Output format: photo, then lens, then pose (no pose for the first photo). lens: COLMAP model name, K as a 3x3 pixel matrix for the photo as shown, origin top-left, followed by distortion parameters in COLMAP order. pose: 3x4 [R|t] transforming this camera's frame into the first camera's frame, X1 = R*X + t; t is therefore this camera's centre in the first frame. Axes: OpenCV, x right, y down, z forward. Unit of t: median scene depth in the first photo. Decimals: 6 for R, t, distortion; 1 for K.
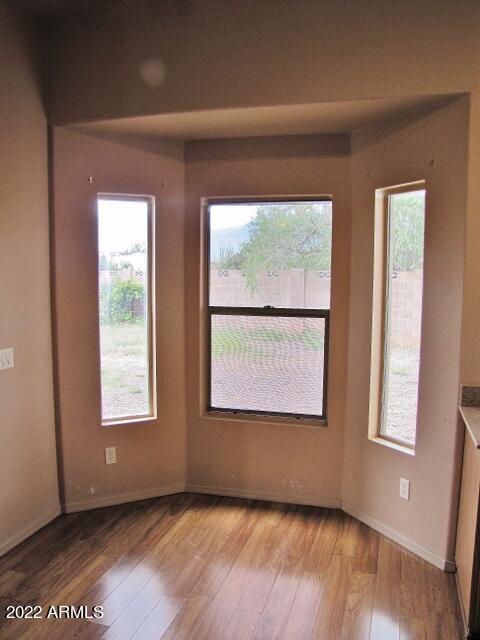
lens RADIAL K [[541.2, 0, 239.2], [0, 541.2, 339.1], [0, 0, 1]] dist [-0.175592, 0.145026]
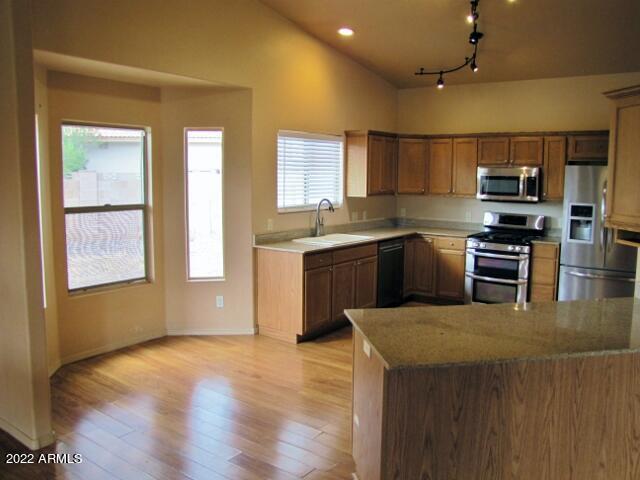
lens RADIAL K [[541.2, 0, 320.0], [0, 541.2, 240.0], [0, 0, 1]] dist [-0.175592, 0.145026]
pose [[0.333732, -0.112125, 0.935976, -1.051770], [0.107941, 0.990916, 0.080219, -0.021611], [-0.936468, 0.074259, 0.342803, 0.054191]]
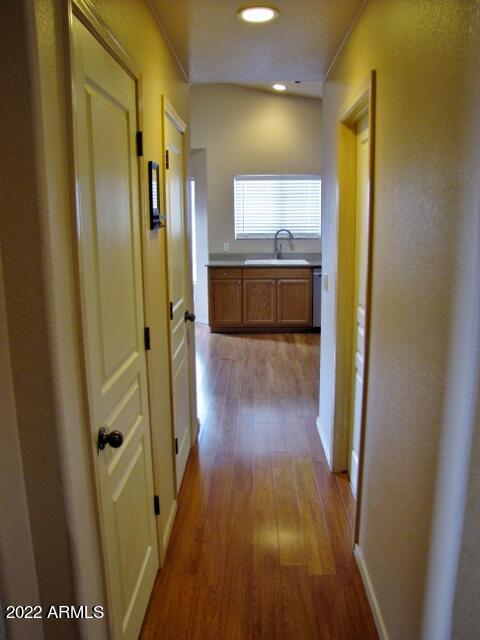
lens RADIAL K [[541.2, 0, 239.2], [0, 541.2, 339.1], [0, 0, 1]] dist [-0.175592, 0.145026]
pose [[0.957532, -0.071668, 0.279277, -0.186366], [0.045588, 0.994063, 0.098792, 0.196849], [-0.284699, -0.081865, 0.955115, -1.336388]]
